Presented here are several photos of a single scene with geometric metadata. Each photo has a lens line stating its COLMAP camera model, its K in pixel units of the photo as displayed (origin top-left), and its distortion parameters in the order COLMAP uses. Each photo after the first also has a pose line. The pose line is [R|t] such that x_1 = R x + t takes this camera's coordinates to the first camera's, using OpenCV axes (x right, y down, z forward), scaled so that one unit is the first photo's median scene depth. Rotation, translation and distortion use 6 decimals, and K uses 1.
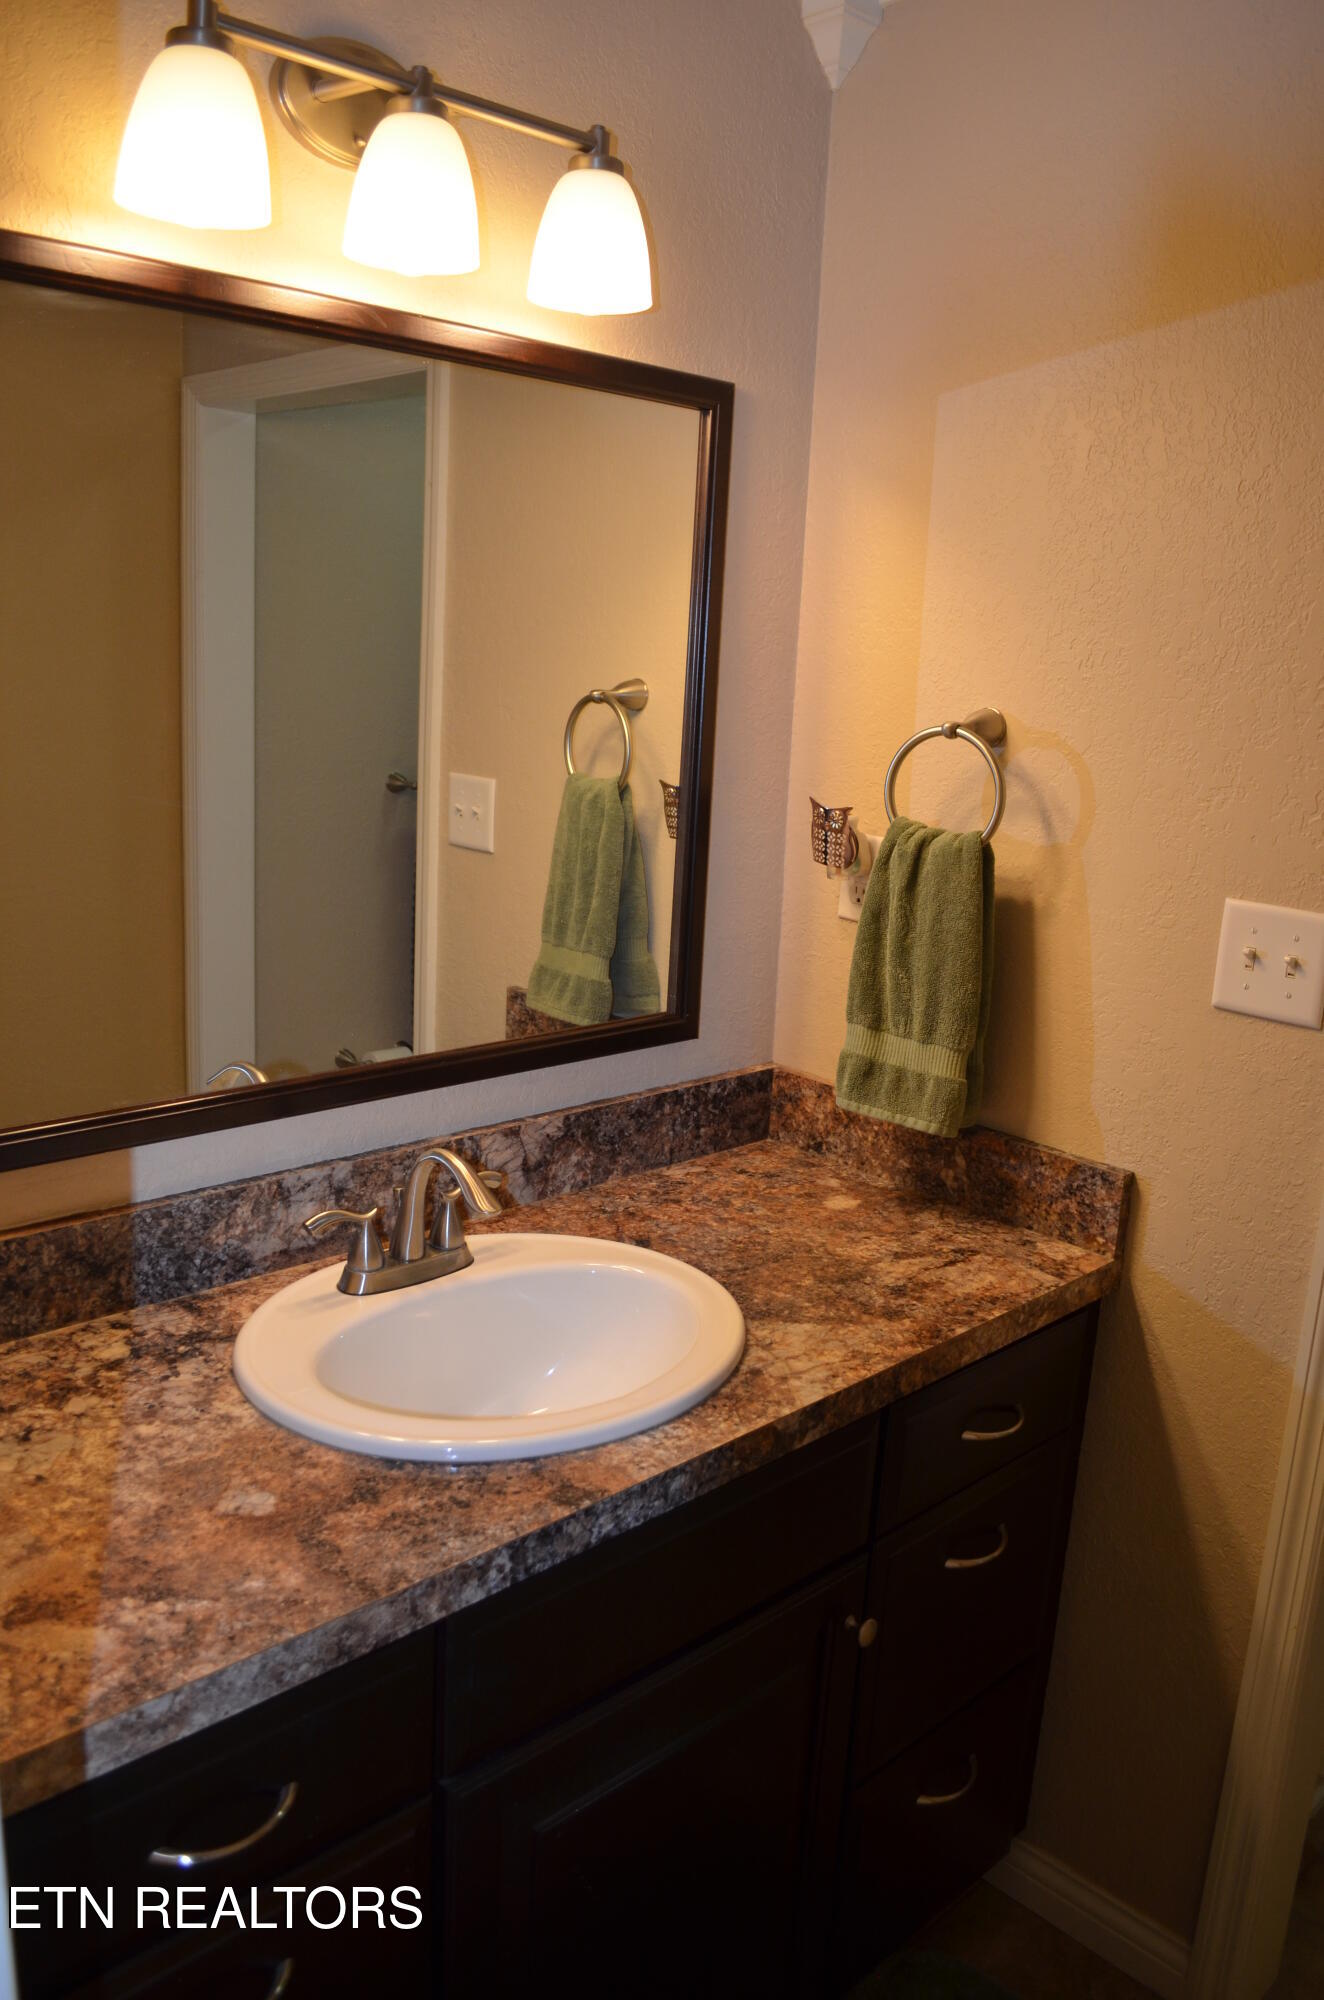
lens RADIAL K [[1555.7, 0, 664.7], [0, 1555.7, 996.2], [0, 0, 1]] dist [-0.081296, 0.013874]
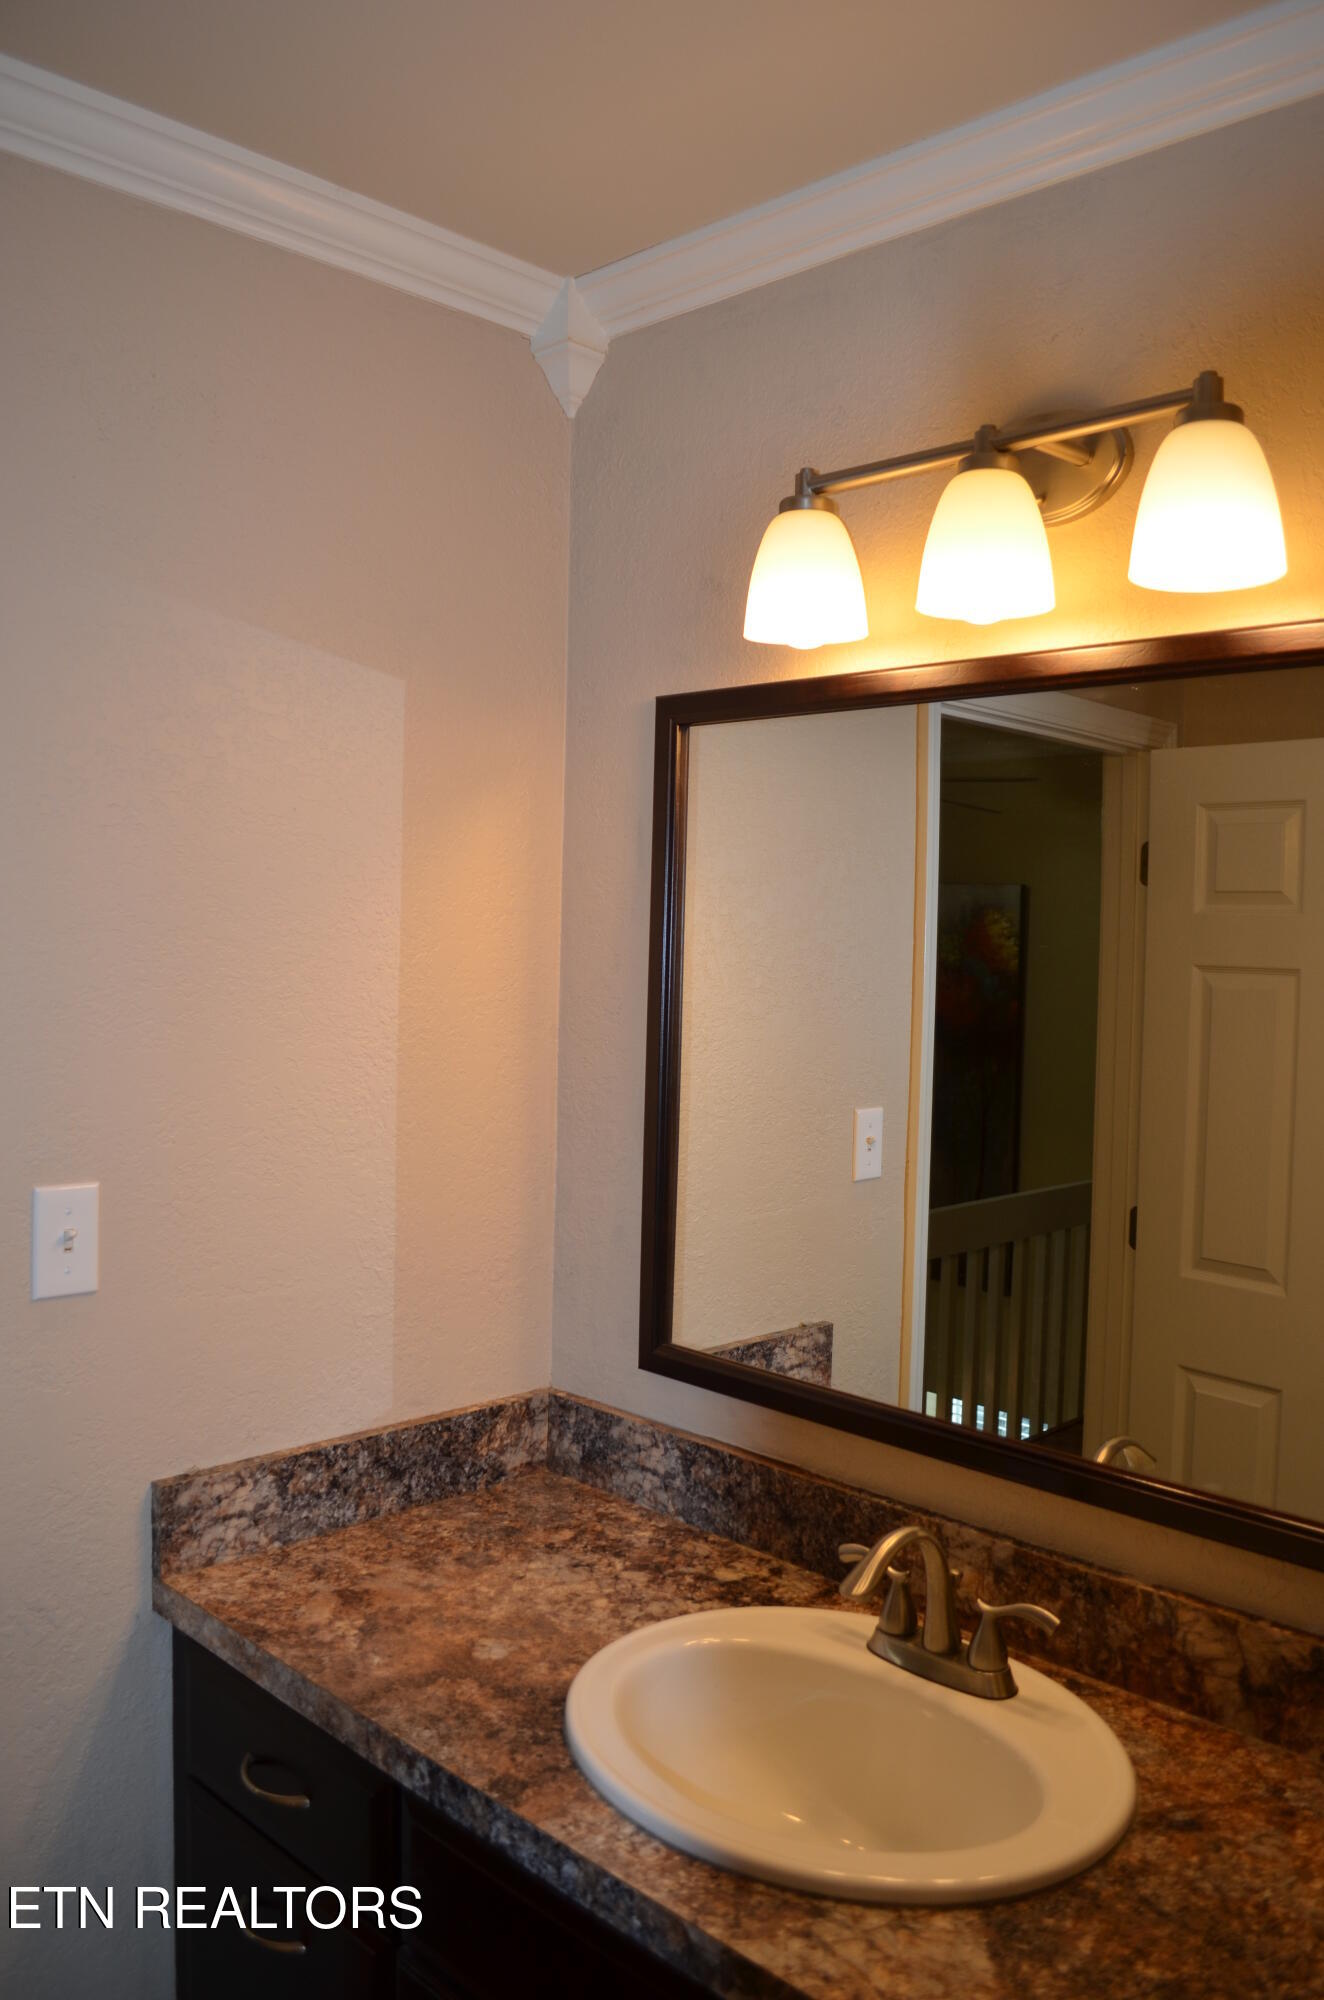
lens RADIAL K [[1555.7, 0, 664.1], [0, 1555.7, 1003.6], [0, 0, 1]] dist [-0.081296, 0.013874]
pose [[0.014781, -0.014523, -0.999785, 0.904055], [-0.248997, 0.968342, -0.017748, -0.173935], [0.968391, 0.249206, 0.010697, 0.915450]]
